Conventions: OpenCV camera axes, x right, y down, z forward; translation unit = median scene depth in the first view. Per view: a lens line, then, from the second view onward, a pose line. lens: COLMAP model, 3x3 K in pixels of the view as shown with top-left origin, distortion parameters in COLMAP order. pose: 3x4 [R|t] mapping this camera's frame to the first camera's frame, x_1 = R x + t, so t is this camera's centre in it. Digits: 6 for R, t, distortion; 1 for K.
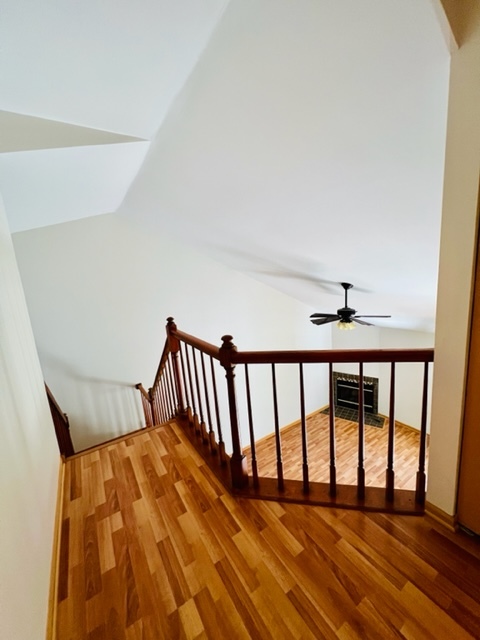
lens RADIAL K [[260.1, 0, 242.9], [0, 260.1, 319.2], [0, 0, 1]] dist [-0.001544, 0.000439]
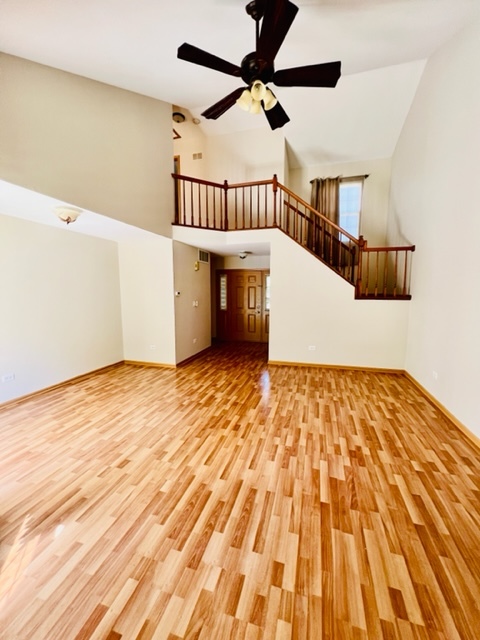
lens RADIAL K [[258.3, 0, 243.0], [0, 258.3, 319.7], [0, 0, 1]] dist [-0.002343, 0.000323]
pose [[-0.751842, 0.153663, -0.641188, 0.605812], [-0.058978, 0.952892, 0.297520, 0.213828], [0.656701, 0.261504, -0.707361, 1.088901]]
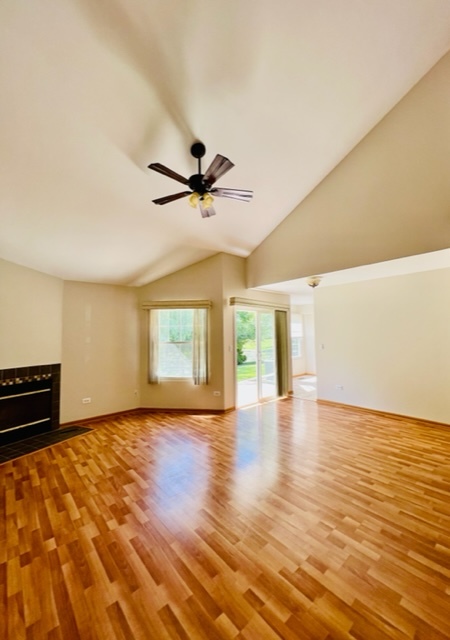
lens RADIAL K [[257.1, 0, 241.2], [0, 257.1, 316.9], [0, 0, 1]] dist [-0.000958, 0.000503]
pose [[-0.170113, 0.146768, 0.974434, -0.217066], [0.206198, 0.972258, -0.110443, 0.334664], [-0.963610, 0.182139, -0.195656, 0.819579]]
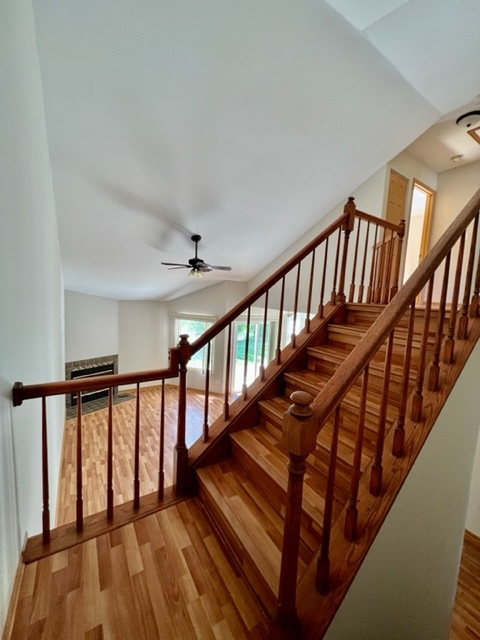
lens RADIAL K [[256.3, 0, 245.1], [0, 256.3, 321.9], [0, 0, 1]] dist [-0.005922, -0.000126]
pose [[-0.005389, -0.031516, 0.999489, -0.541571], [0.124342, 0.991725, 0.031942, 0.163017], [-0.992225, 0.124451, -0.001426, 0.612885]]
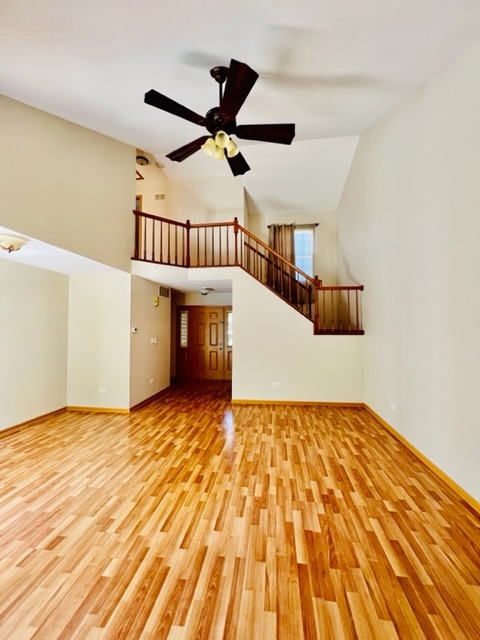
lens RADIAL K [[258.3, 0, 243.0], [0, 258.3, 319.7], [0, 0, 1]] dist [-0.002343, 0.000323]
pose [[-0.643748, 0.059163, -0.762947, 0.599521], [-0.084159, 0.985486, 0.147430, 0.220806], [0.760596, 0.159117, -0.629425, 1.074020]]
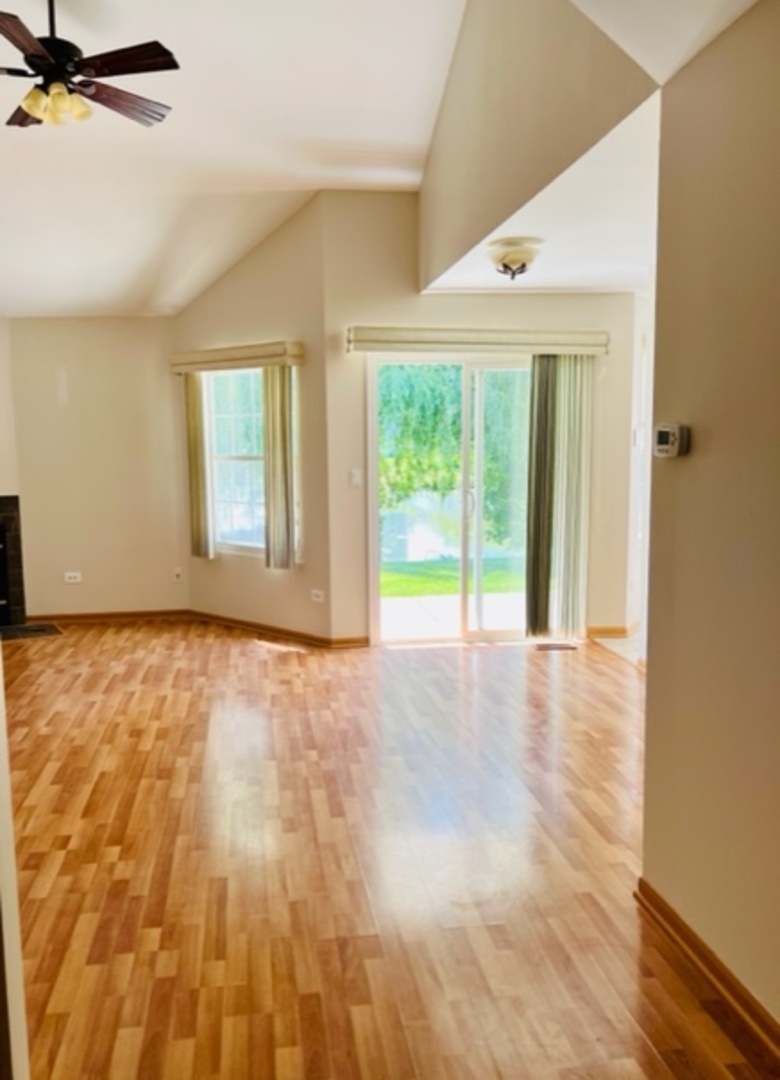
lens RADIAL K [[852.5, 0, 363.9], [0, 852.5, 551.4], [0, 0, 1]] dist [0.010495, -0.007158]
pose [[0.426818, -0.043116, 0.903309, -0.266146], [0.141159, 0.989796, -0.019455, 0.446786], [-0.893253, 0.135813, 0.428549, 0.253054]]
